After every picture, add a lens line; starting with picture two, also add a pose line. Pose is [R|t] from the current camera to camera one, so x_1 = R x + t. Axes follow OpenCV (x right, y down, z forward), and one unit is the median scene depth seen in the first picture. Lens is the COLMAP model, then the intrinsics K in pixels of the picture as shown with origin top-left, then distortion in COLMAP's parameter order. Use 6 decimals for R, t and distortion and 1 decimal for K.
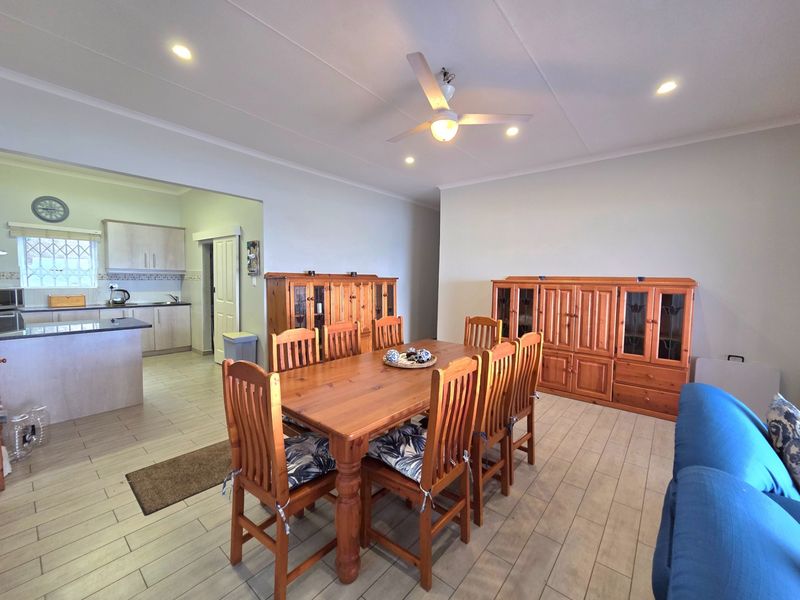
lens RADIAL K [[329.4, 0, 401.2], [0, 329.4, 298.2], [0, 0, 1]] dist [-0.001876, 0.000173]
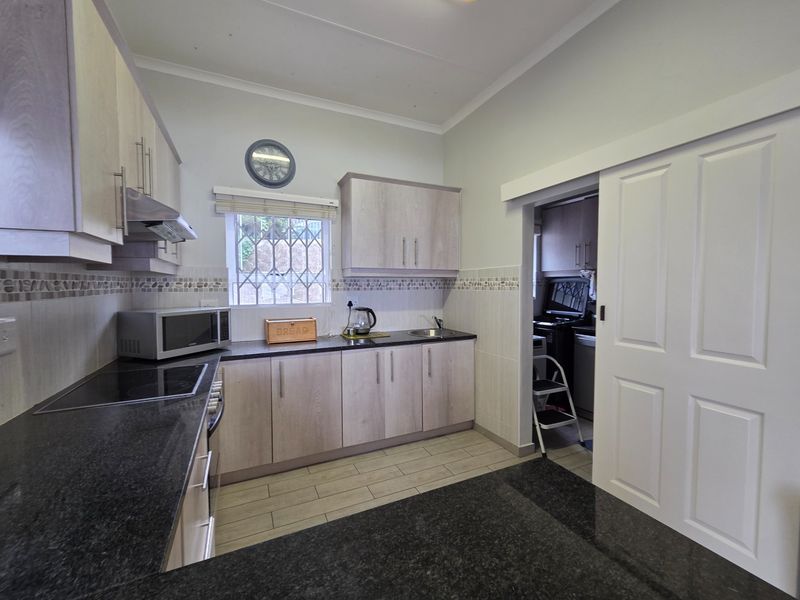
lens RADIAL K [[329.4, 0, 394.9], [0, 329.4, 297.8], [0, 0, 1]] dist [-0.001876, 0.000173]
pose [[0.901190, -0.002743, -0.433416, -0.603684], [-0.007522, 0.999730, -0.021968, -0.032820], [0.433360, 0.023057, 0.900926, 0.563740]]
